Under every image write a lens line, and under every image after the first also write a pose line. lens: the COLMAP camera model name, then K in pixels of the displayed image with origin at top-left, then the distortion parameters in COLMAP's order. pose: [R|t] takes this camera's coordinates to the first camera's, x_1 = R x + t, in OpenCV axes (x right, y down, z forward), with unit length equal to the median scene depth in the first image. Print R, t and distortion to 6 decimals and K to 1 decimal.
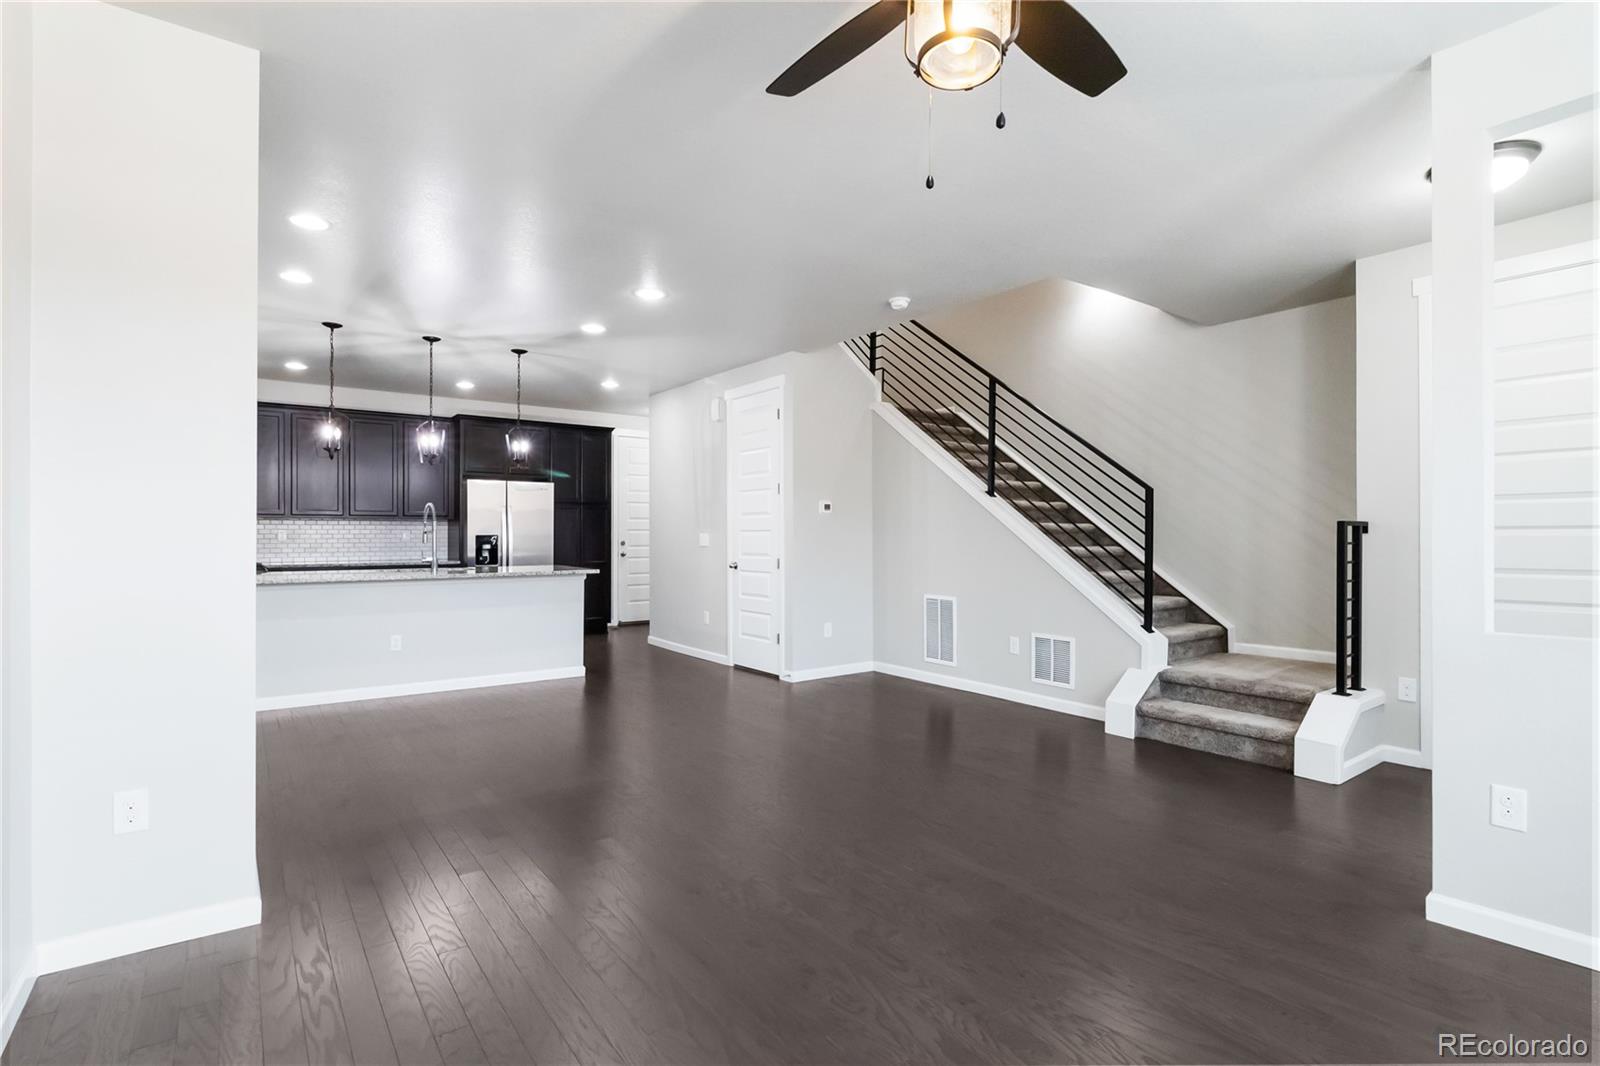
lens RADIAL K [[781.8, 0, 817.8], [0, 781.8, 530.5], [0, 0, 1]] dist [0.014974, -0.000148]
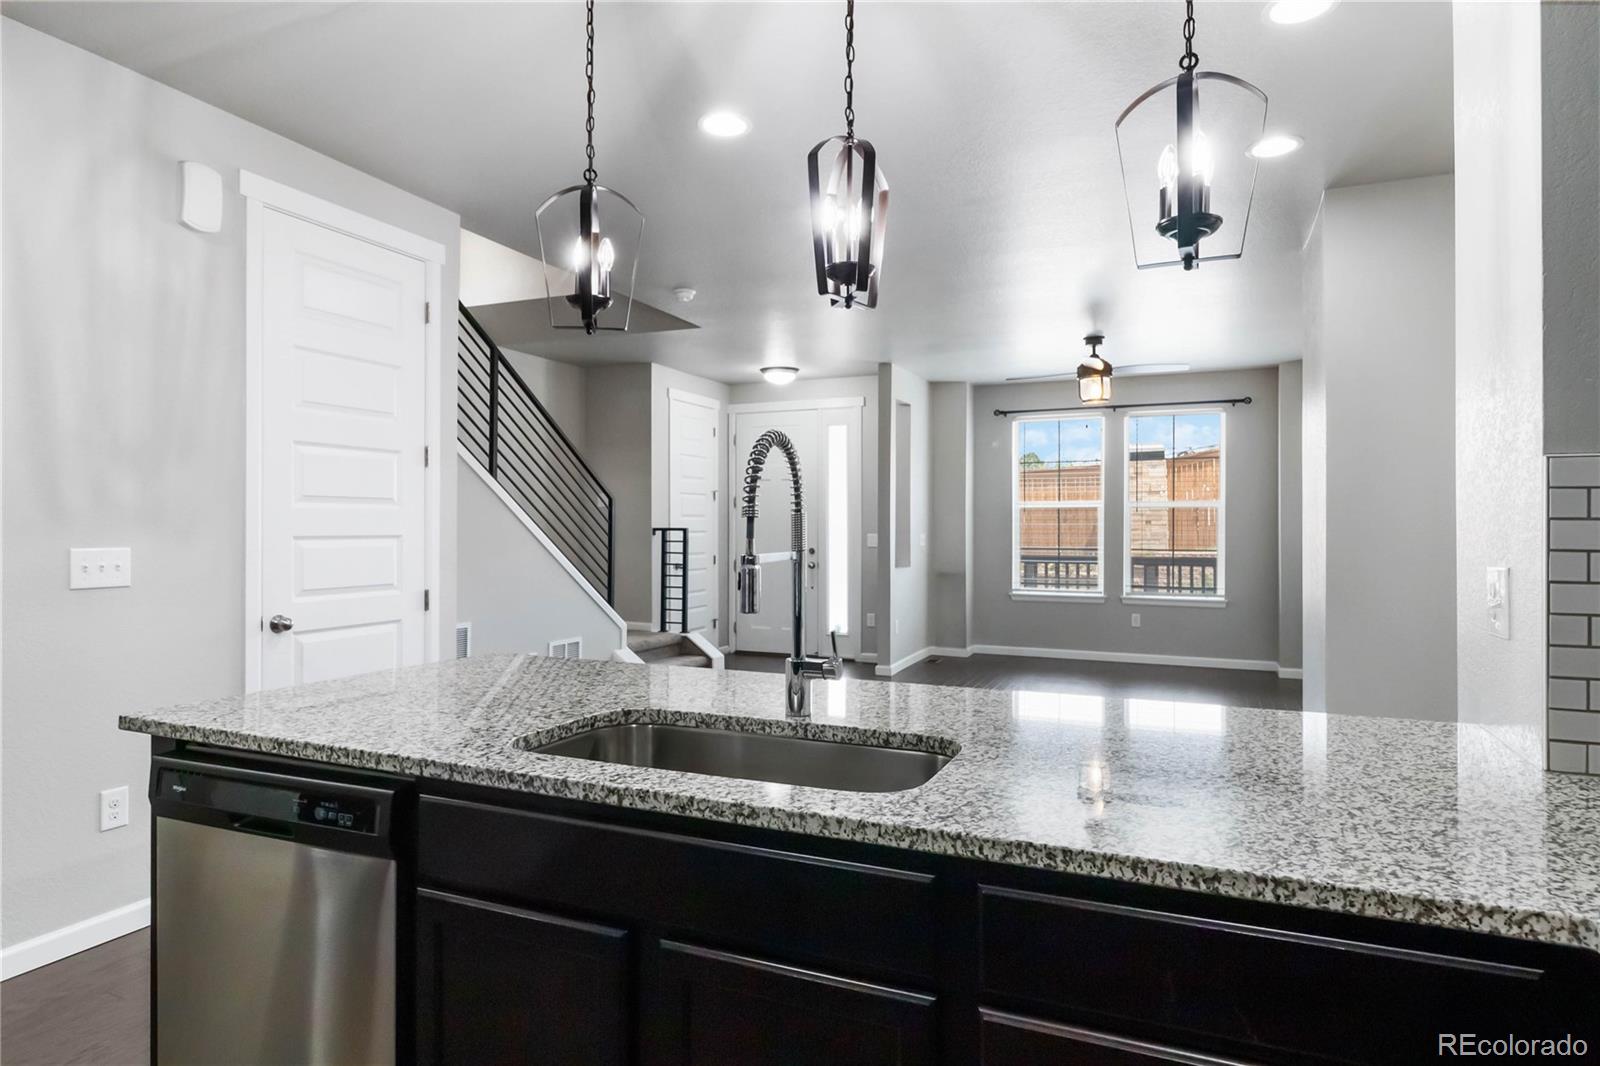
lens RADIAL K [[901.5, 0, 800.0], [0, 901.5, 533.0], [0, 0, 1]] dist [-0.002445, 0.000342]
pose [[-0.494747, -0.005184, 0.869021, -0.614032], [-0.004126, 0.999985, 0.003617, -0.004705], [-0.869027, -0.001796, -0.494761, 0.952470]]
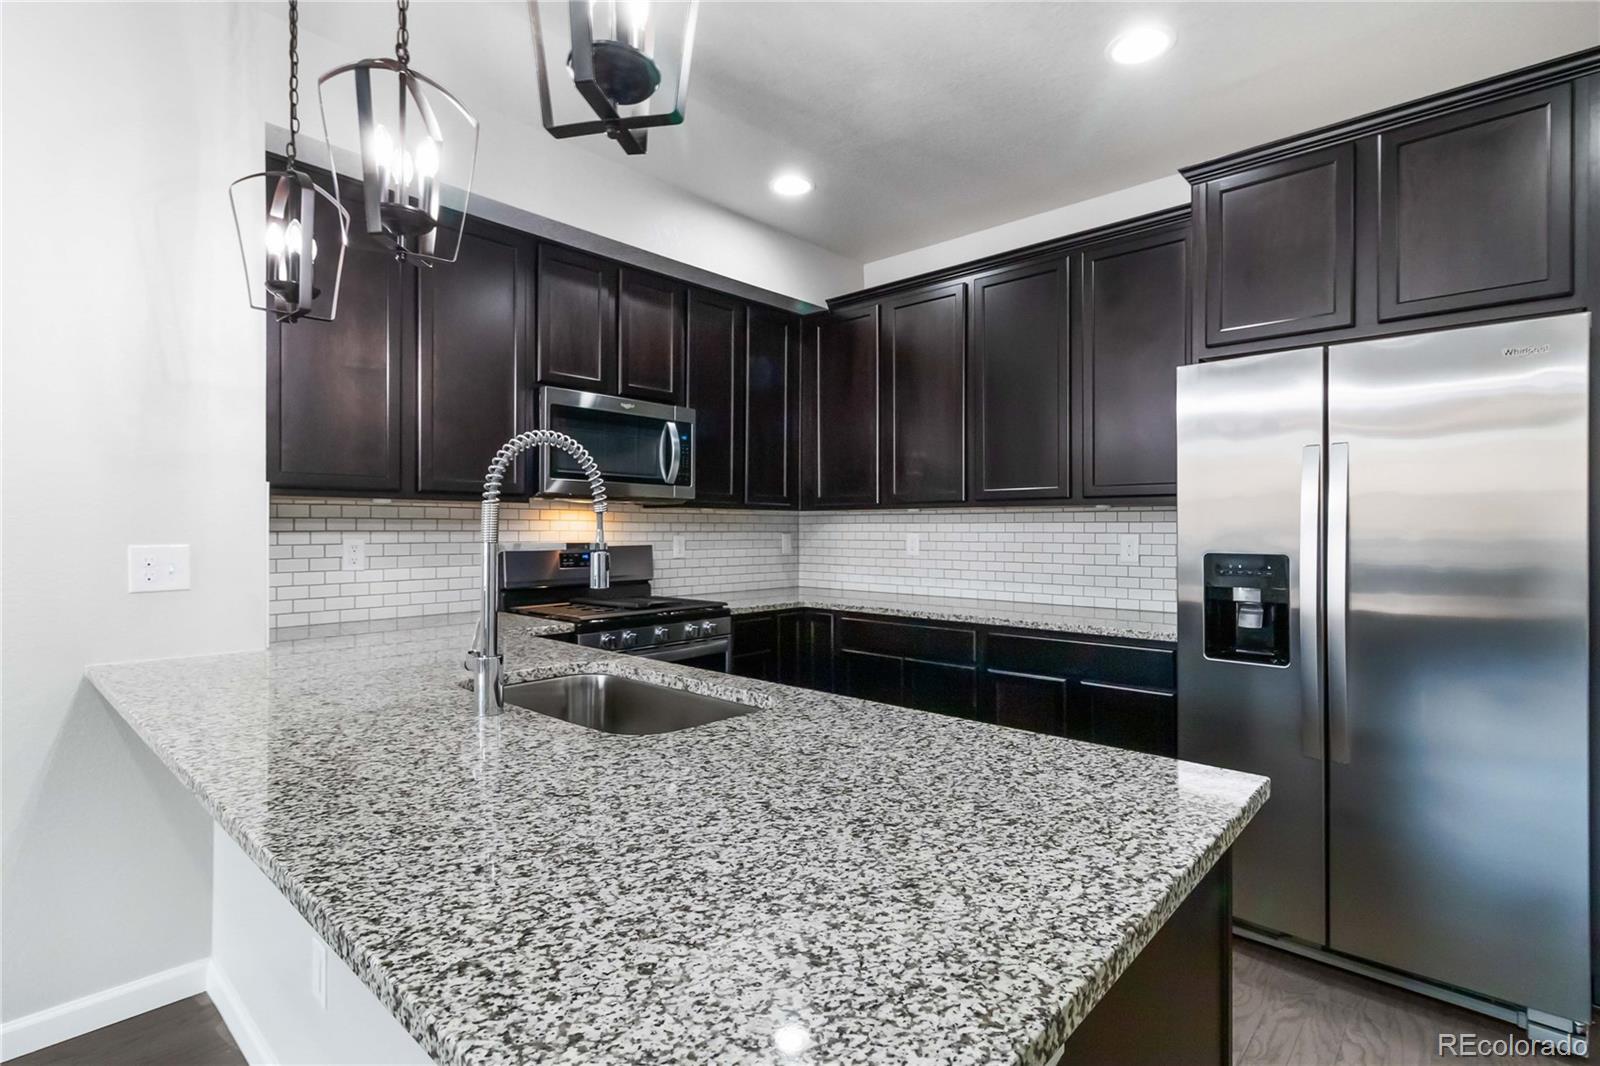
lens RADIAL K [[783.6, 0, 783.6], [0, 783.6, 527.6], [0, 0, 1]] dist [0.000002, -0.000037]
pose [[0.169116, -0.002820, -0.985592, -0.194441], [0.000932, 0.999996, -0.002701, -0.002462], [0.985596, -0.000461, 0.169118, 0.870215]]
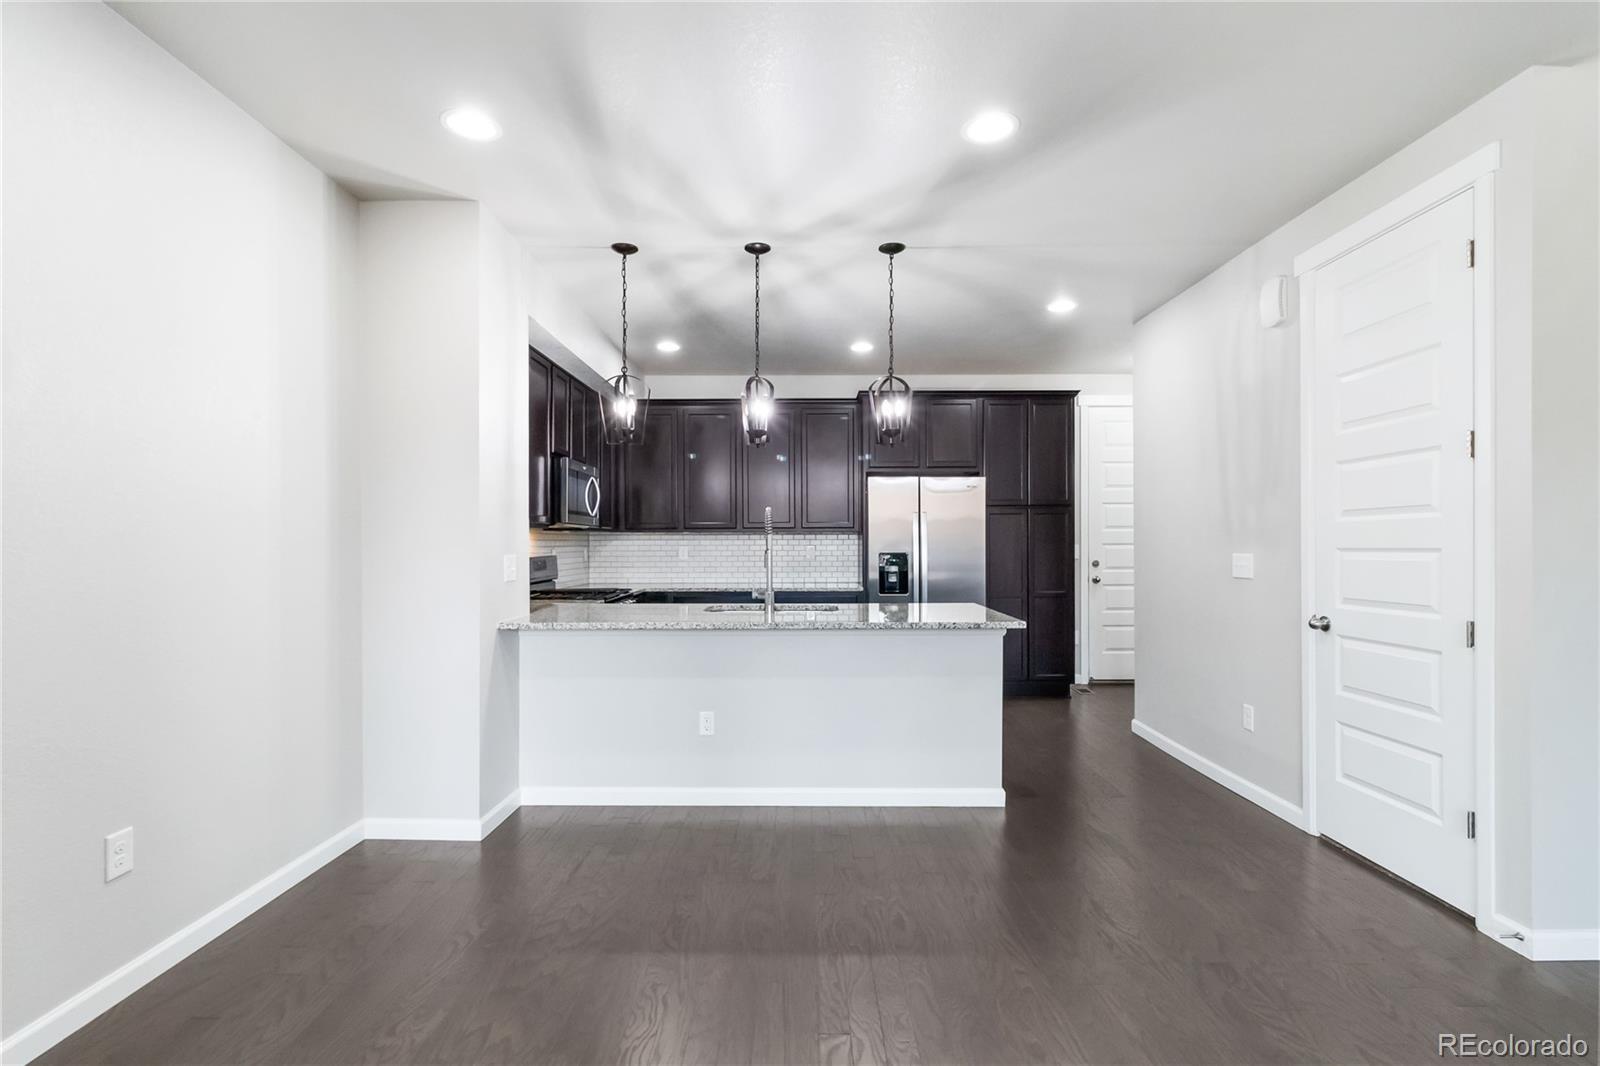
lens RADIAL K [[750.8, 0, 804.4], [0, 750.8, 542.0], [0, 0, 1]] dist [0.019101, 0.000231]
pose [[0.800266, -0.002732, -0.599640, -0.078668], [0.003646, 0.999993, 0.000310, -0.004825], [0.599635, -0.002435, 0.800270, 0.433927]]
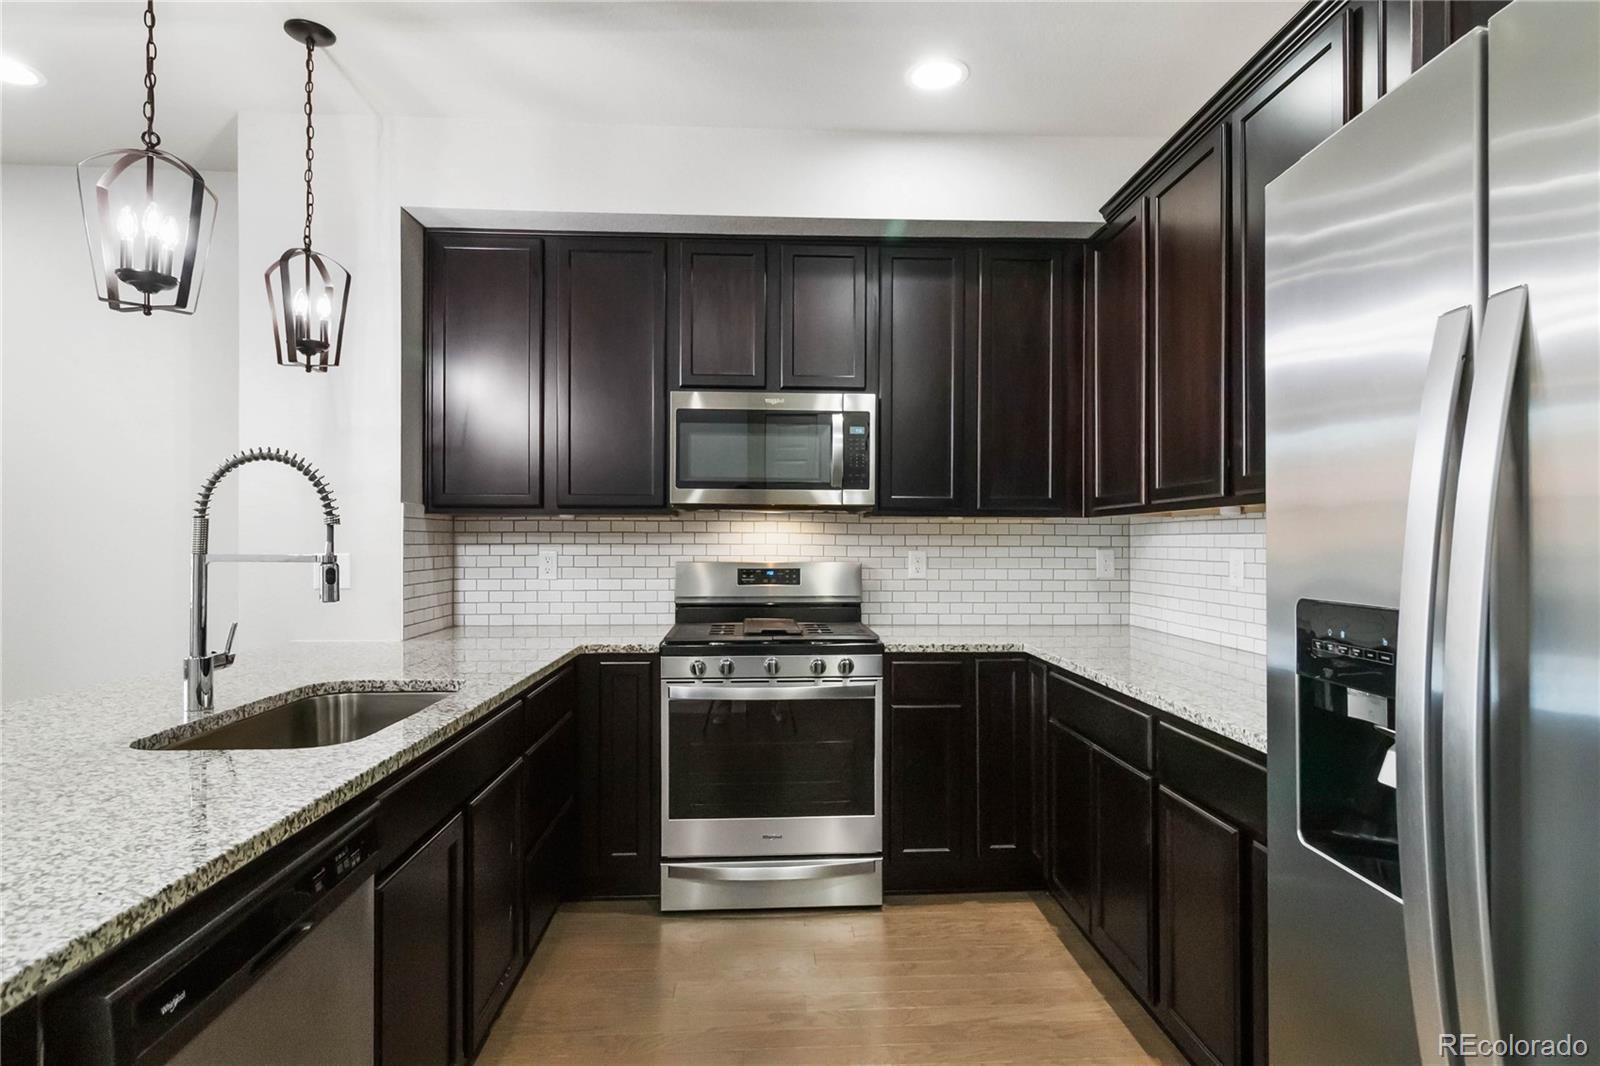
lens RADIAL K [[859.1, 0, 782.3], [0, 859.1, 538.7], [0, 0, 1]] dist [0.029596, -0.000222]
pose [[-0.576620, -0.006059, -0.816990, -0.301657], [-0.001765, 0.999979, -0.006171, -0.002133], [0.817011, -0.002116, -0.576619, 1.107169]]
